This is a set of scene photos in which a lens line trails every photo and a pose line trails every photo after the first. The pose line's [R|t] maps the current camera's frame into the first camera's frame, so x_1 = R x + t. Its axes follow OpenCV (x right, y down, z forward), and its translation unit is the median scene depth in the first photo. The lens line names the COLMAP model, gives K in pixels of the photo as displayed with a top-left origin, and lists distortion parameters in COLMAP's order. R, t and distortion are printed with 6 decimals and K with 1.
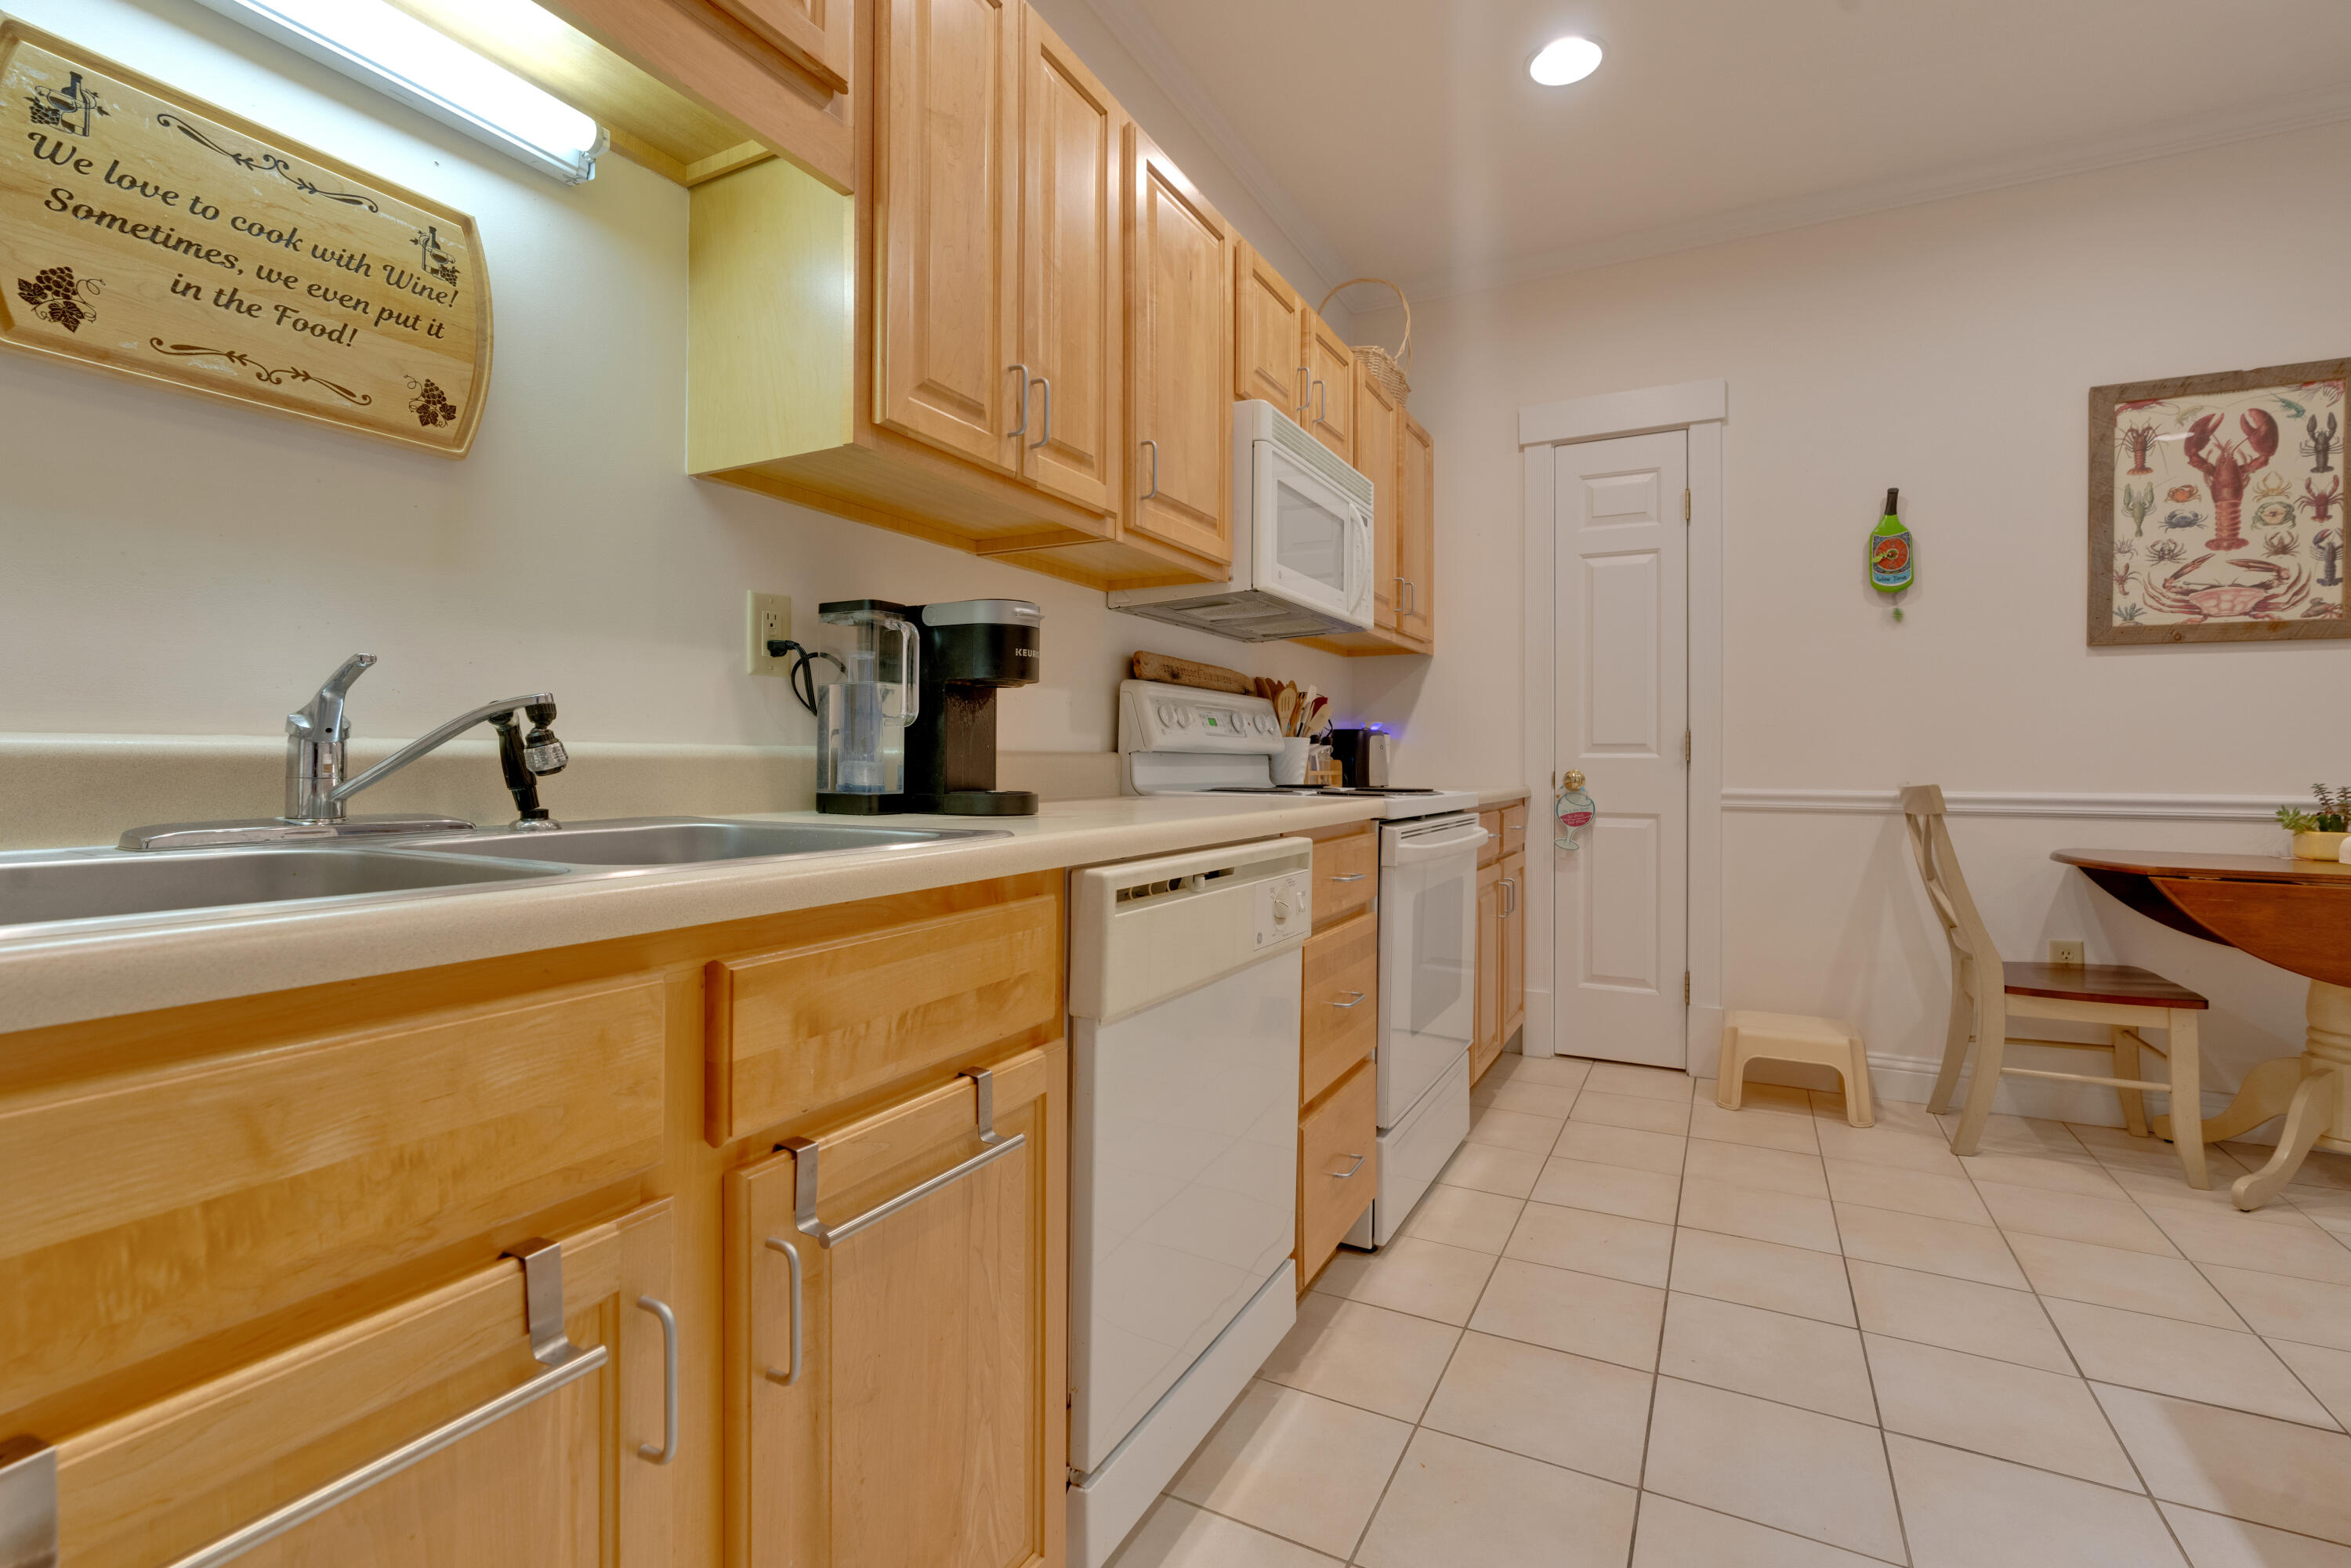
lens RADIAL K [[1046.9, 0, 1183.5], [0, 1046.9, 772.4], [0, 0, 1]] dist [-0.016916, 0.007803]
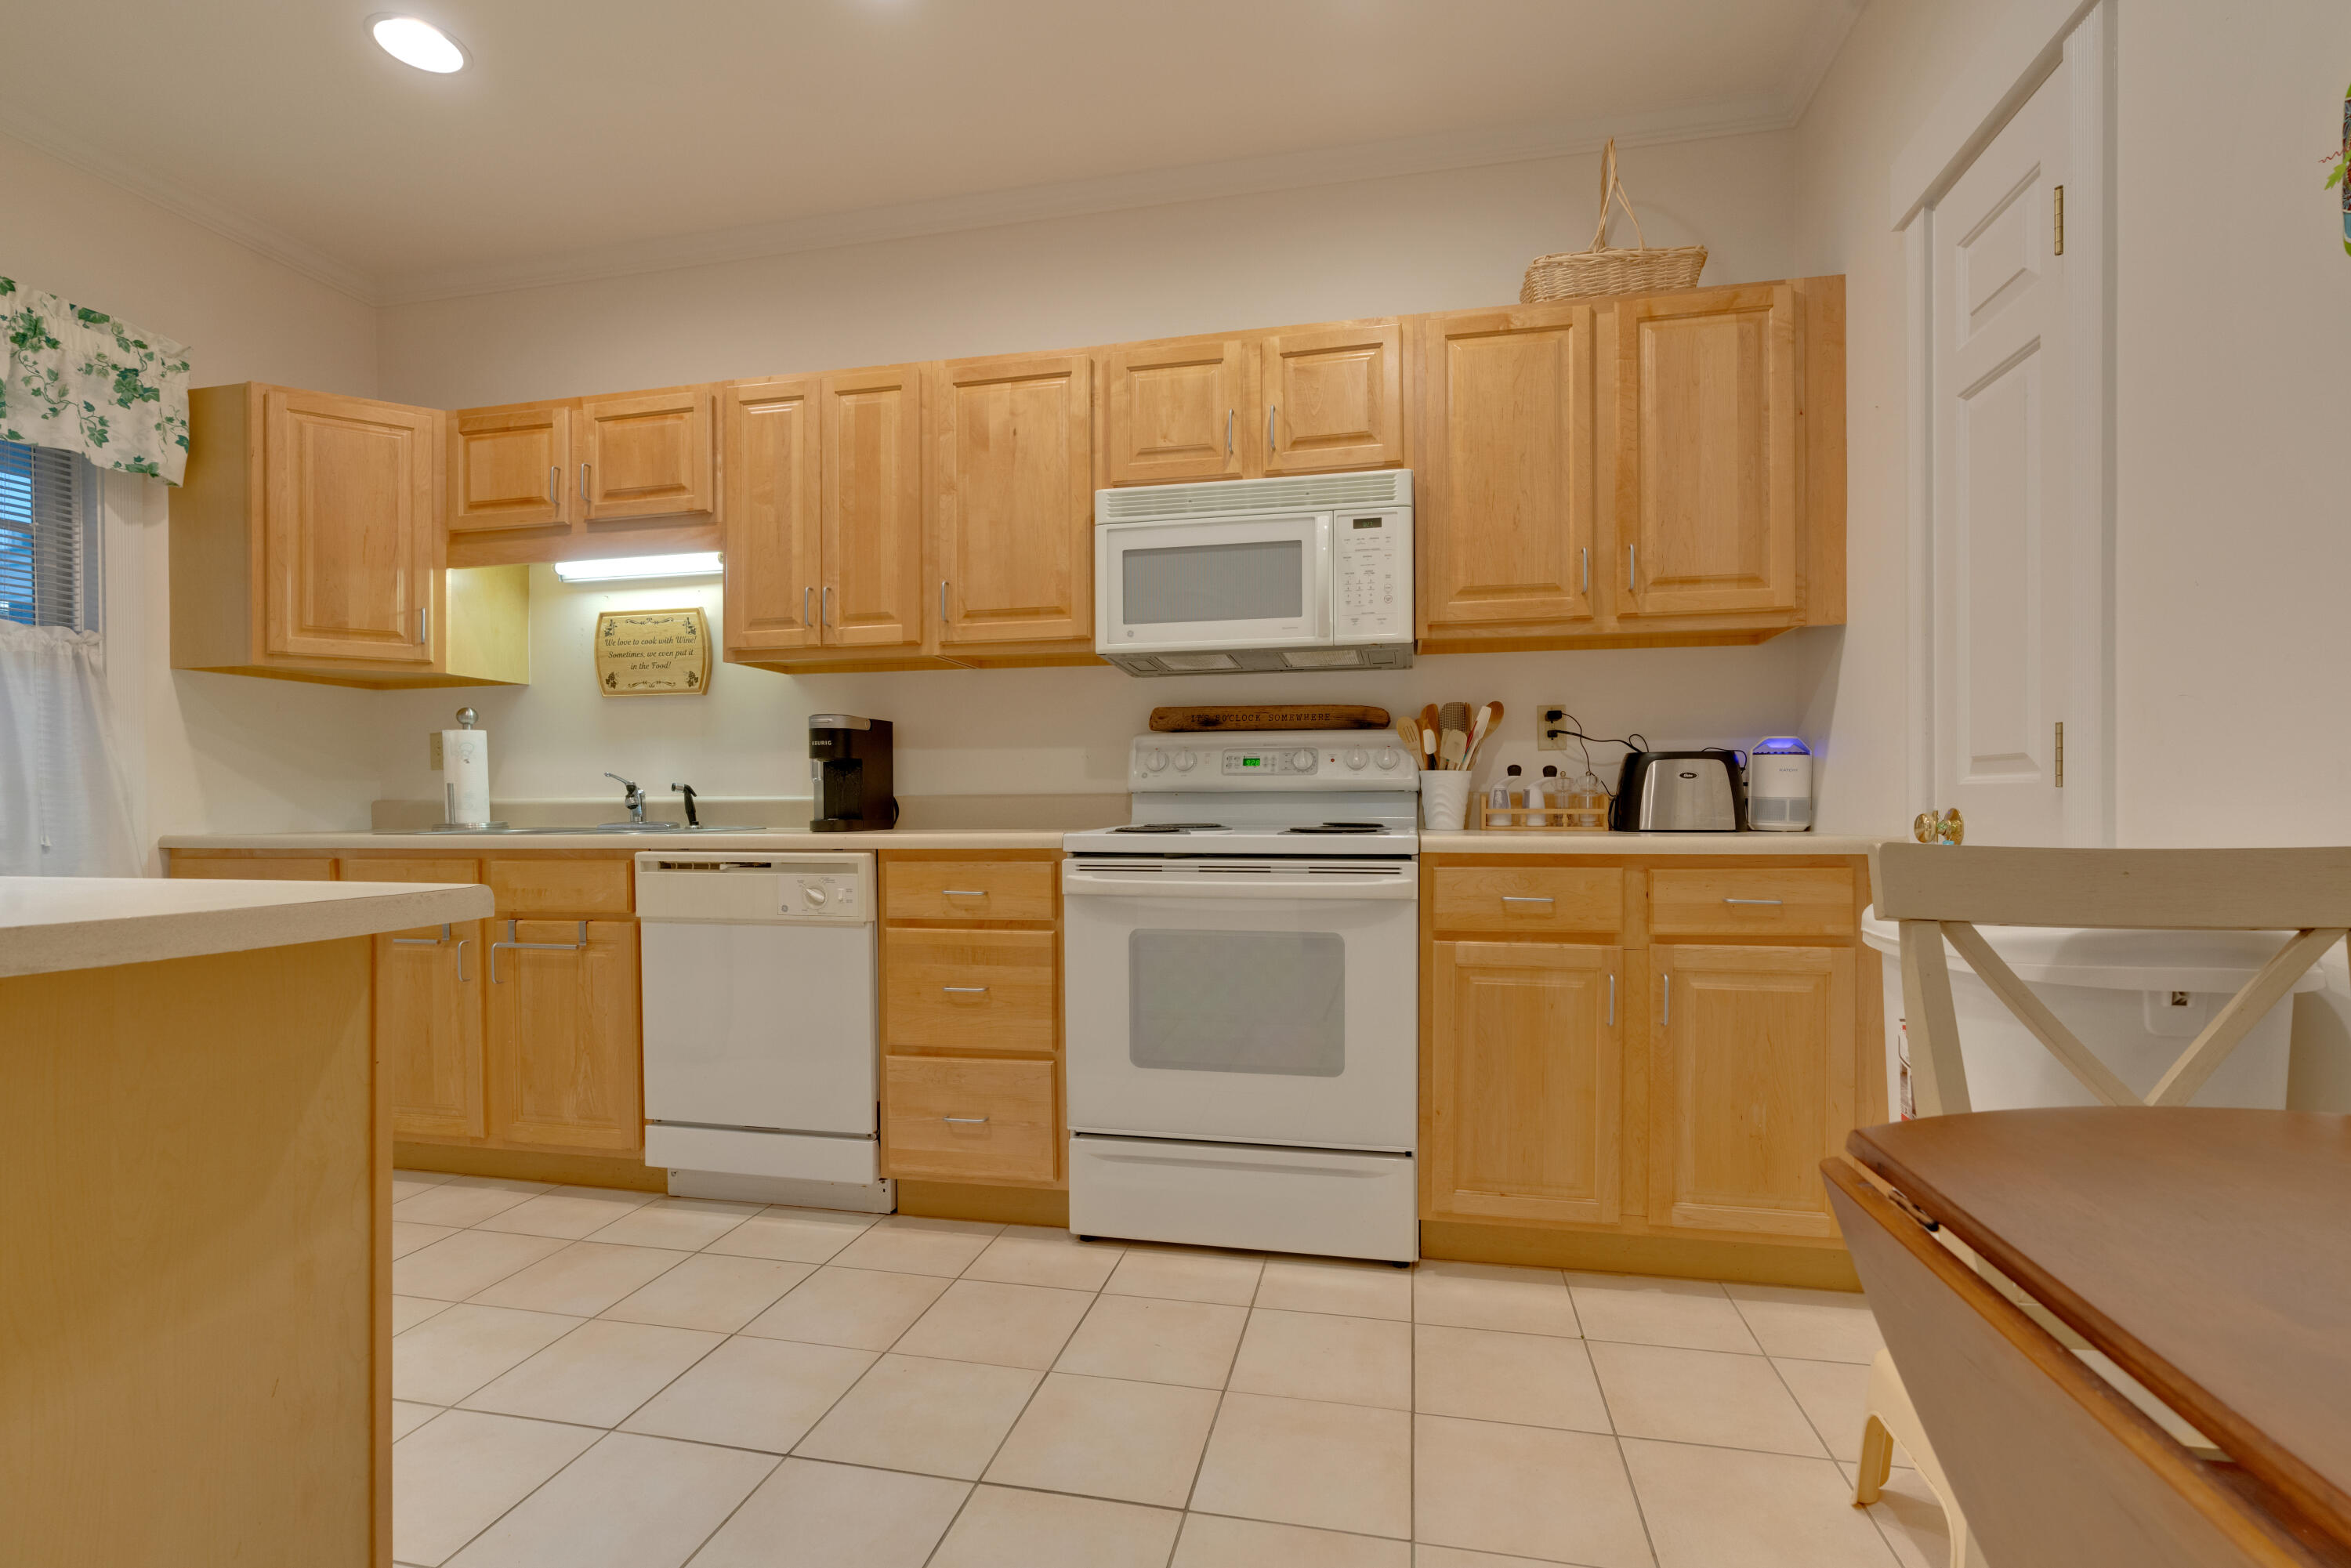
lens RADIAL K [[1068.6, 0, 1197.6], [0, 1068.6, 808.3], [0, 0, 1]] dist [-0.019632, 0.006710]
pose [[0.275697, 0.004380, -0.961235, 2.509189], [-0.001330, 0.999990, 0.004175, -0.013272], [0.961244, 0.000128, 0.275700, 1.555780]]
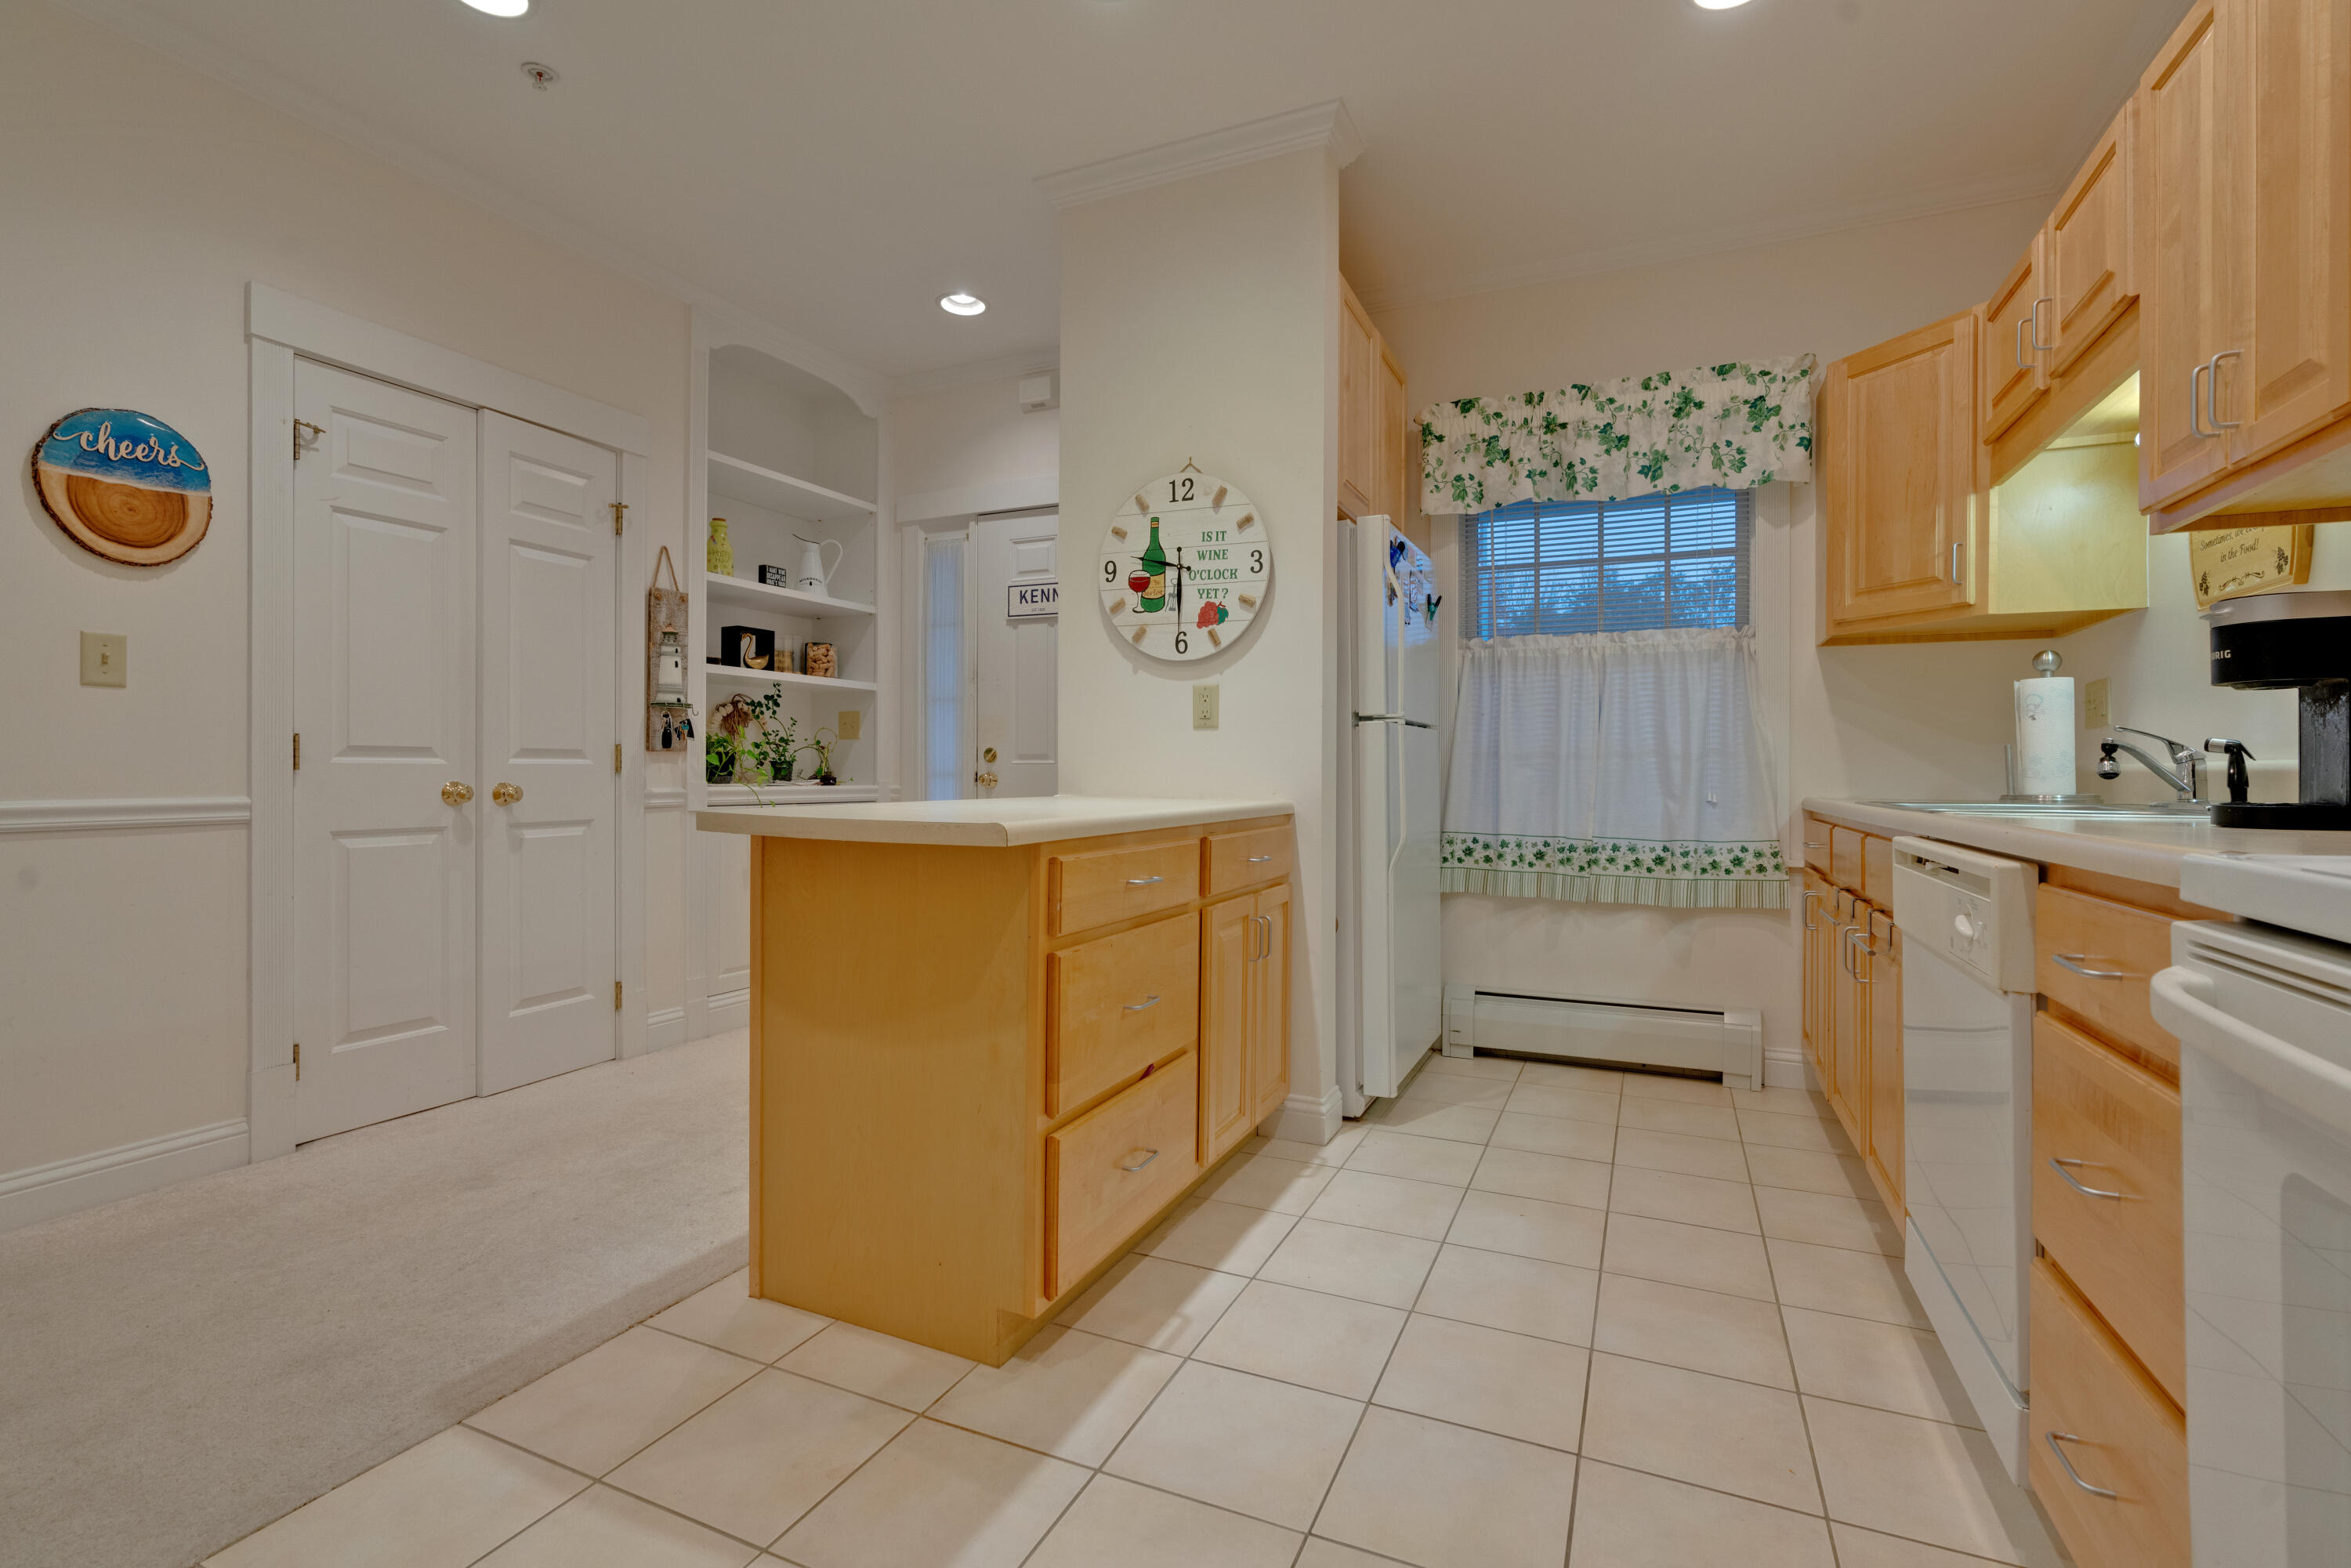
lens RADIAL K [[1046.9, 0, 1183.5], [0, 1046.9, 772.4], [0, 0, 1]] dist [-0.016916, 0.007803]
pose [[-0.998310, -0.004193, -0.057960, 1.162828], [-0.004736, 0.999946, 0.009234, -0.018681], [0.057918, 0.009492, -0.998276, 2.618293]]
